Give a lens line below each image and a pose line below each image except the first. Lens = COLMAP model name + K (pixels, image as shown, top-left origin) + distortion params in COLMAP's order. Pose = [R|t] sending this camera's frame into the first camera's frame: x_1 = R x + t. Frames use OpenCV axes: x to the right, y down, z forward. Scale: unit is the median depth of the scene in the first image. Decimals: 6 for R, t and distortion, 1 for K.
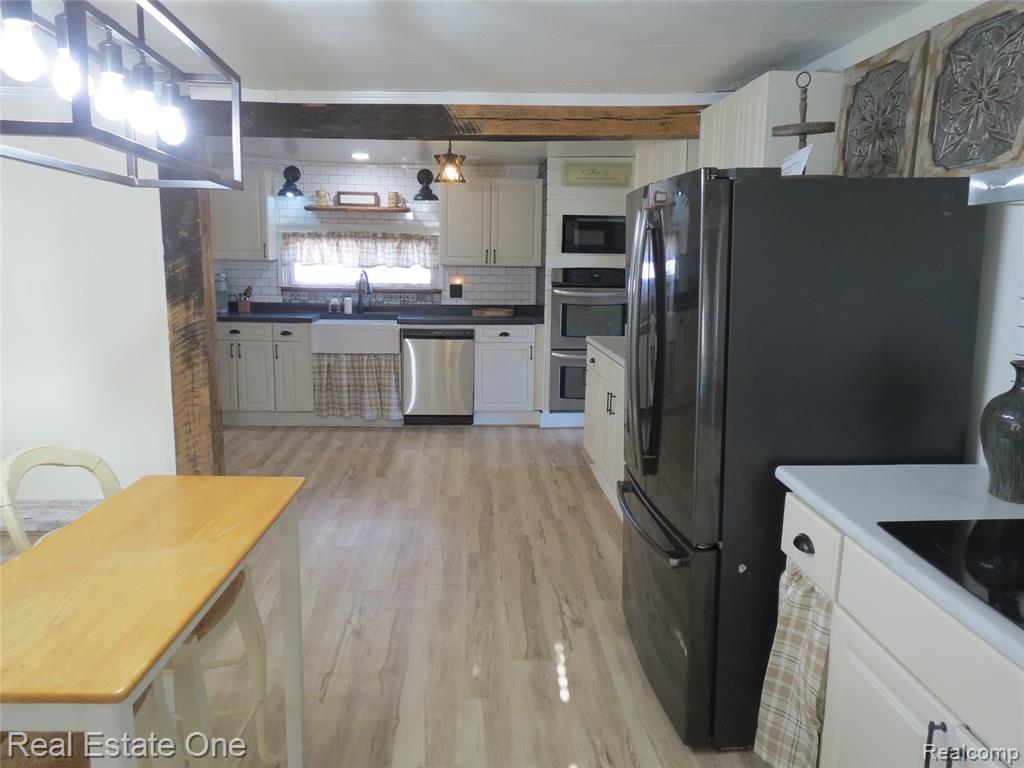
lens RADIAL K [[725.8, 0, 516.7], [0, 725.8, 381.9], [0, 0, 1]] dist [-0.030933, 0.007503]
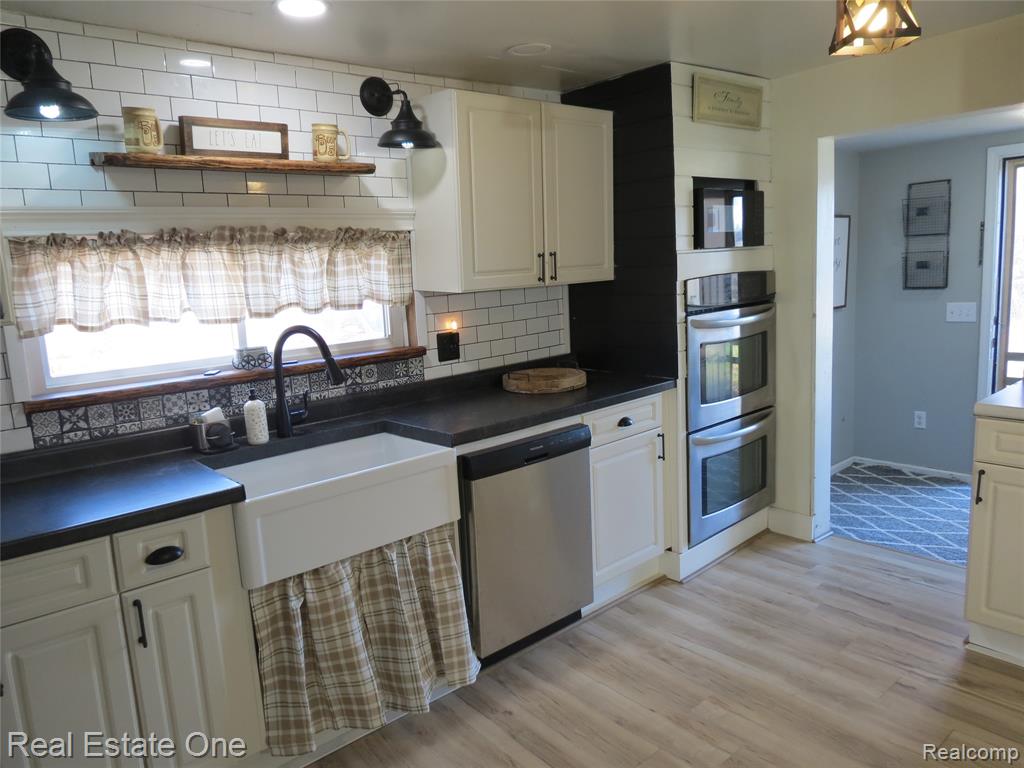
lens RADIAL K [[725.8, 0, 507.7], [0, 725.8, 380.9], [0, 0, 1]] dist [-0.030933, 0.007503]
pose [[0.796107, -0.157125, 0.584402, -0.365176], [0.169141, 0.984991, 0.034416, -0.123985], [-0.581038, 0.071447, 0.810734, 0.655149]]
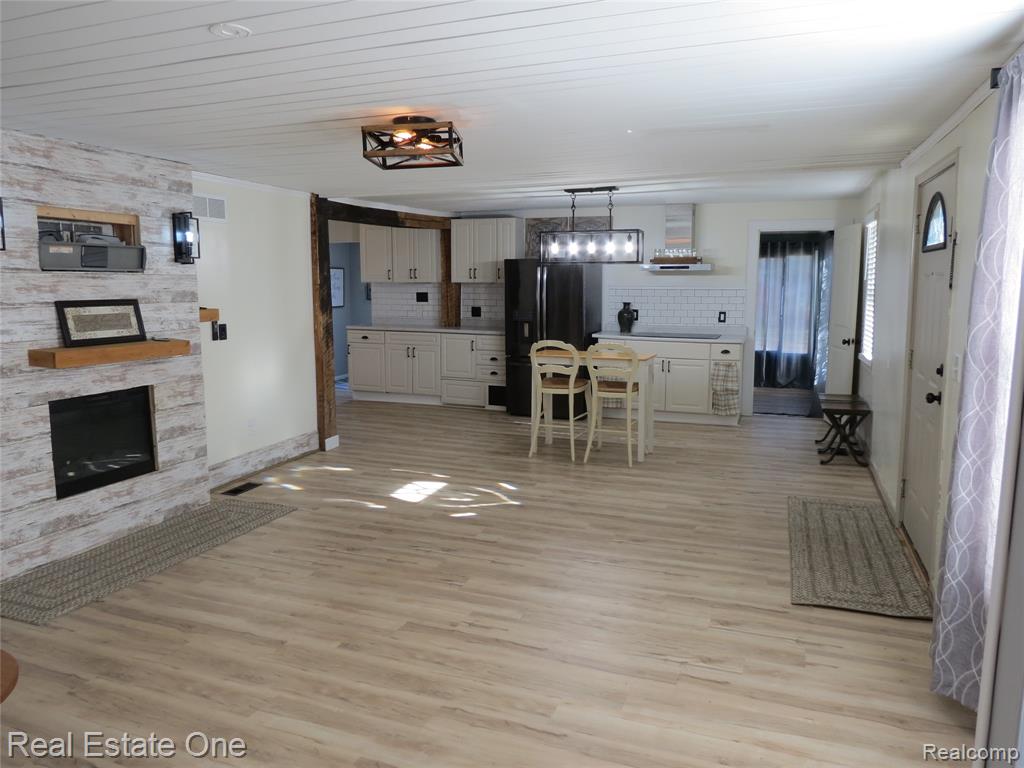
lens RADIAL K [[725.8, 0, 511.5], [0, 725.8, 385.9], [0, 0, 1]] dist [-0.030933, 0.007503]
pose [[0.420413, -0.148948, 0.895024, -1.115433], [0.161786, 0.982932, 0.087583, -0.007650], [-0.892792, 0.107981, 0.437335, -0.098060]]
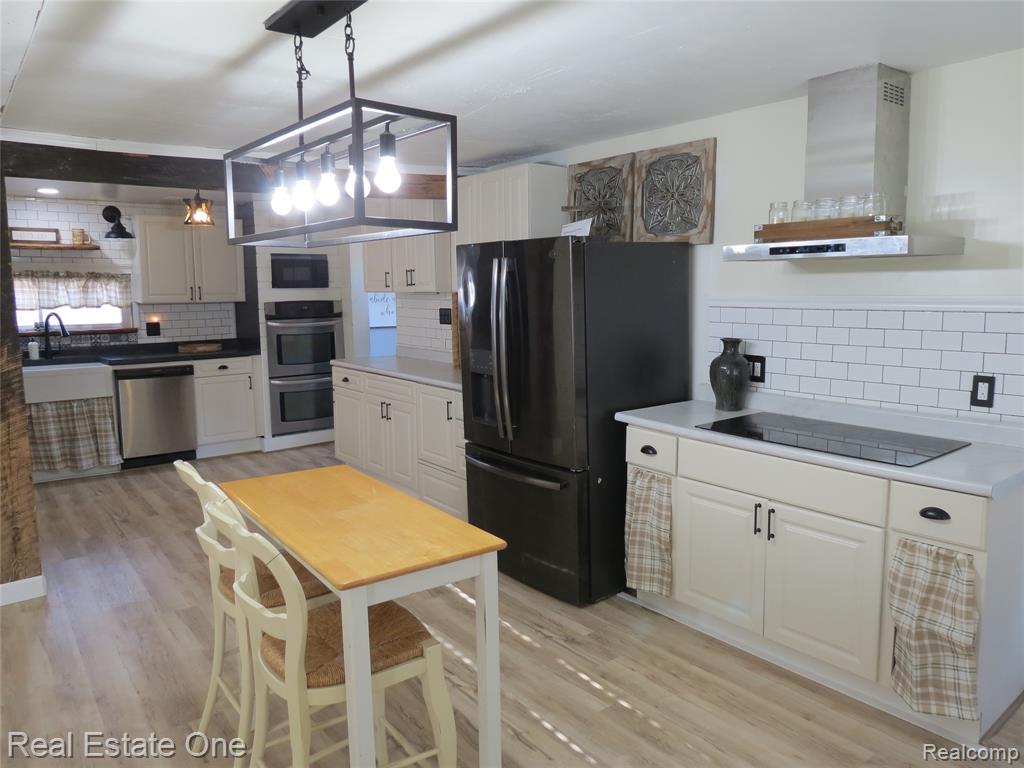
lens RADIAL K [[725.8, 0, 513.6], [0, 725.8, 383.1], [0, 0, 1]] dist [-0.030933, 0.007503]
pose [[0.826693, -0.095209, 0.554540, -0.251641], [0.116498, 0.993186, -0.003151, 0.008790], [-0.550461, 0.067208, 0.832151, -0.088983]]
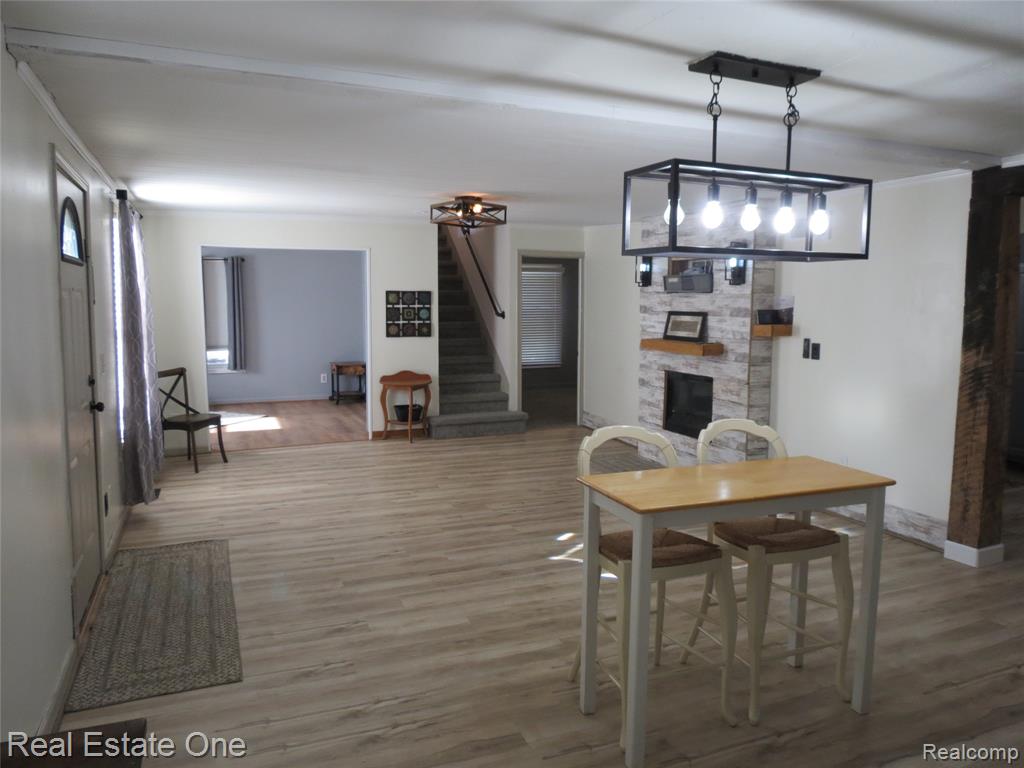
lens RADIAL K [[725.8, 0, 509.3], [0, 725.8, 377.9], [0, 0, 1]] dist [-0.030933, 0.007503]
pose [[0.311882, 0.081871, -0.946587, 0.221578], [-0.157228, 0.986992, 0.033562, 0.007405], [0.937022, 0.138362, 0.320697, -0.019212]]
